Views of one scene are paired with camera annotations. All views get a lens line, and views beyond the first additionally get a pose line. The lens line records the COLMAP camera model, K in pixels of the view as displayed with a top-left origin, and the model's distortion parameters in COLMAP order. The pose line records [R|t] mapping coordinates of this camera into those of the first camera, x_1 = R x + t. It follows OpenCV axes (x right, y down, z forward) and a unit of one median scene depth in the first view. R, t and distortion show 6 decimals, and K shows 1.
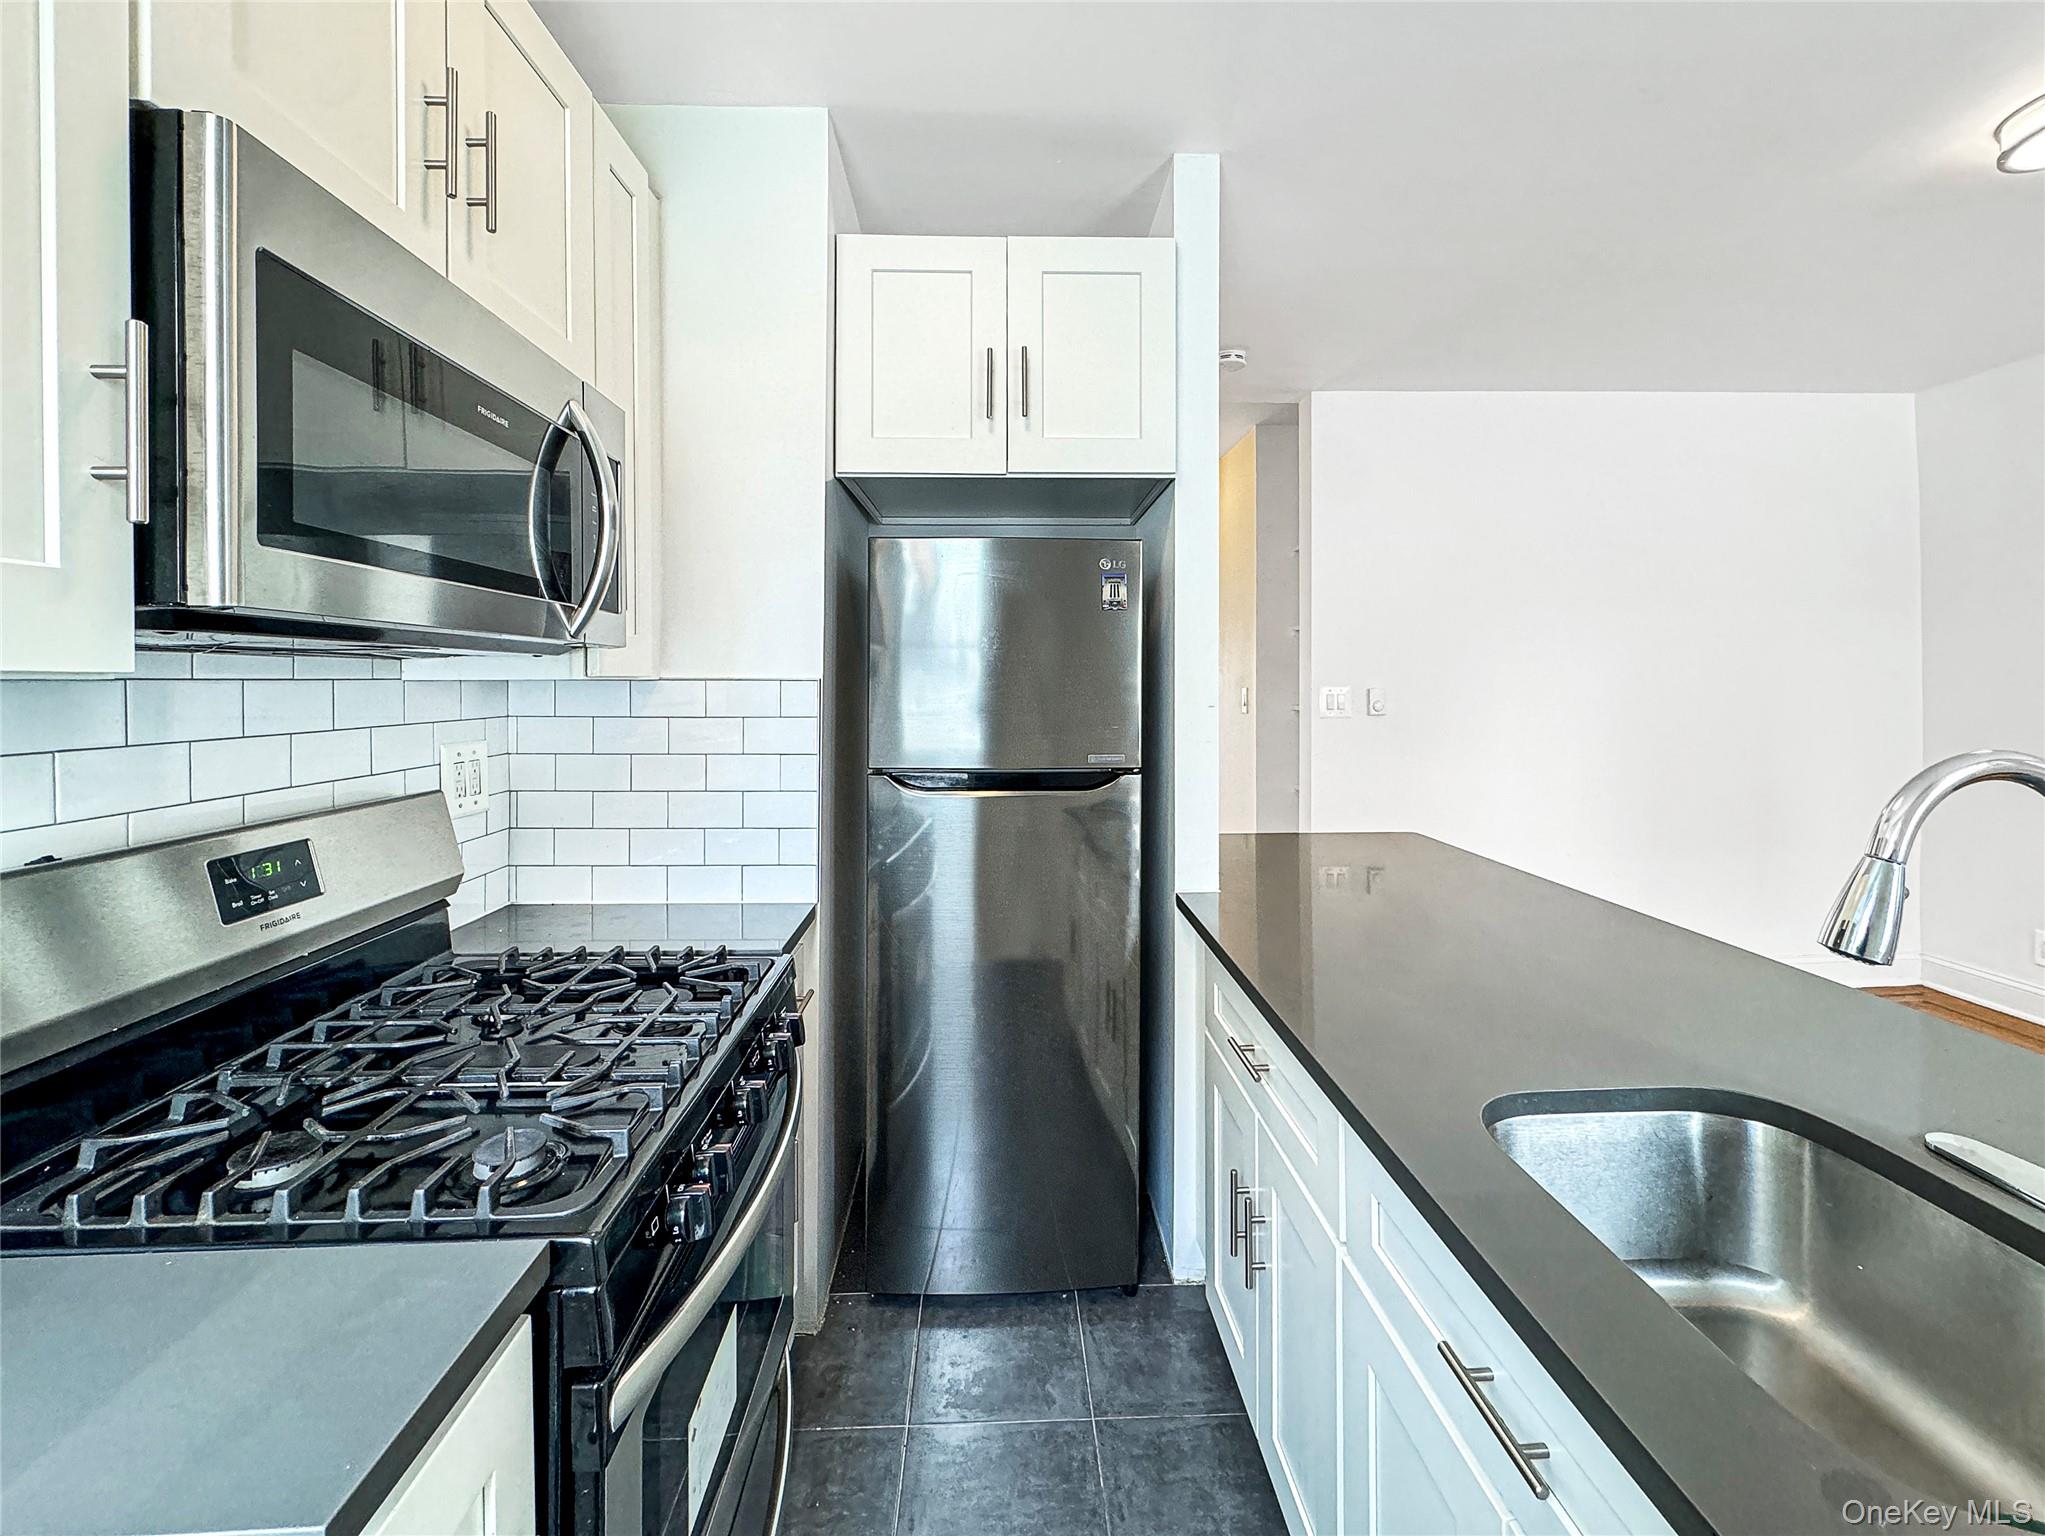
lens RADIAL K [[859.2, 0, 1013.6], [0, 859.2, 692.2], [0, 0, 1]] dist [-0.004320, -0.000142]
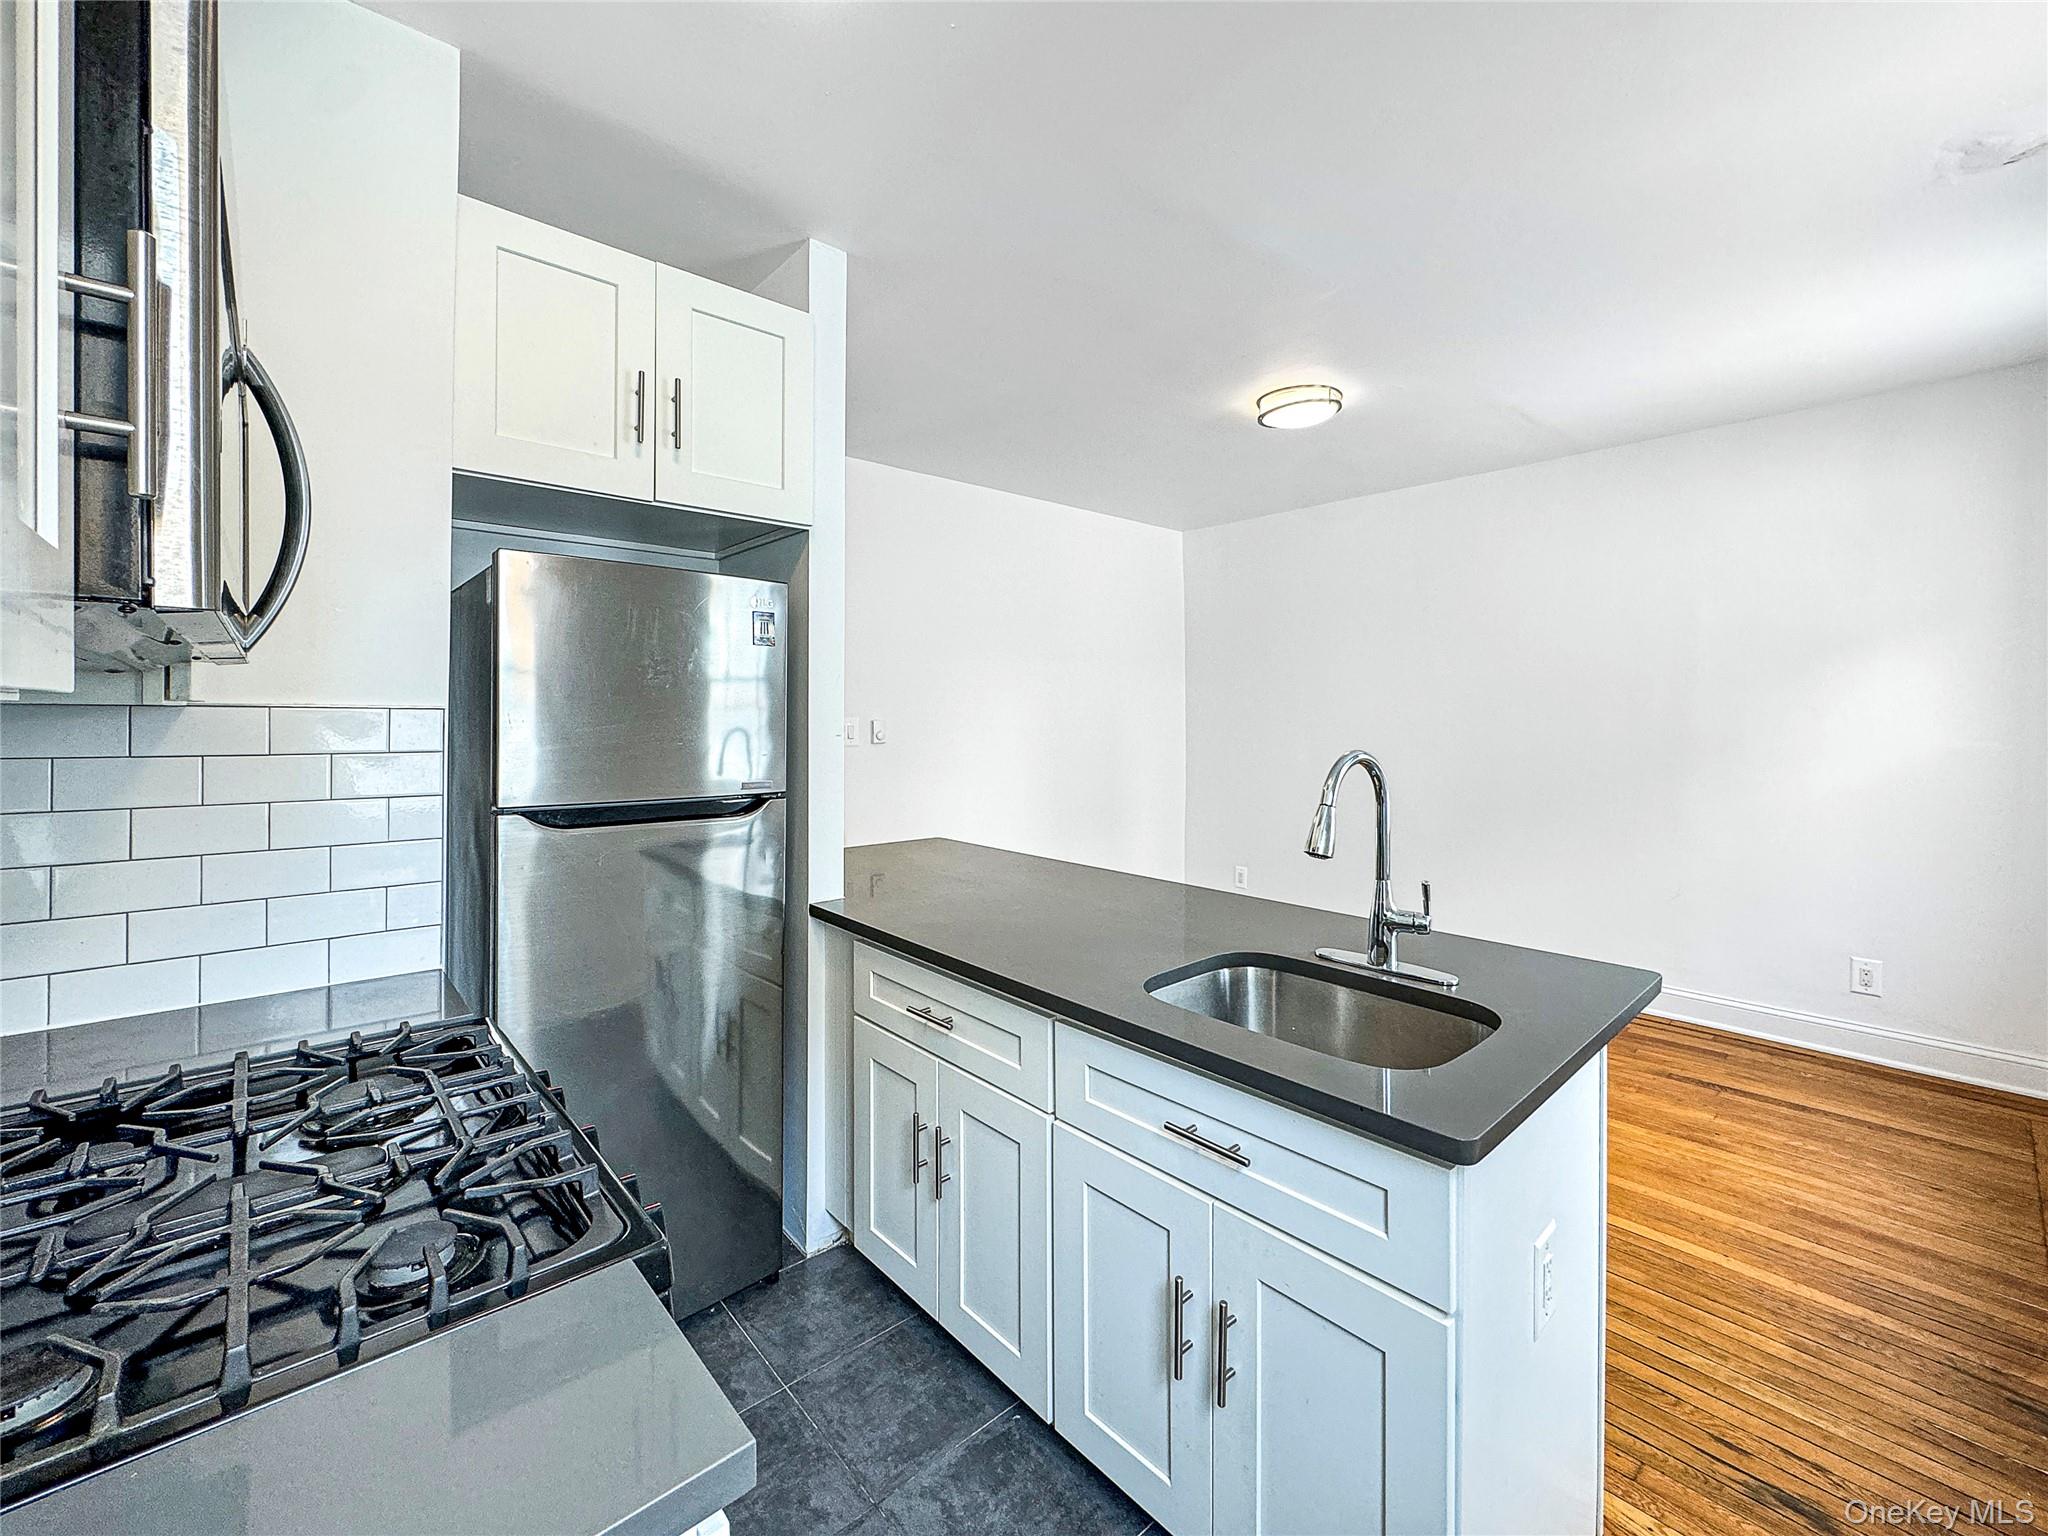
lens RADIAL K [[876.1, 0, 1024.6], [0, 876.1, 720.7], [0, 0, 1]] dist [-0.009378, -0.000344]
pose [[0.757275, 0.002269, 0.653092, -0.350830], [-0.000725, 0.999996, -0.002633, -0.000321], [-0.653096, 0.001521, 0.757274, -0.037956]]
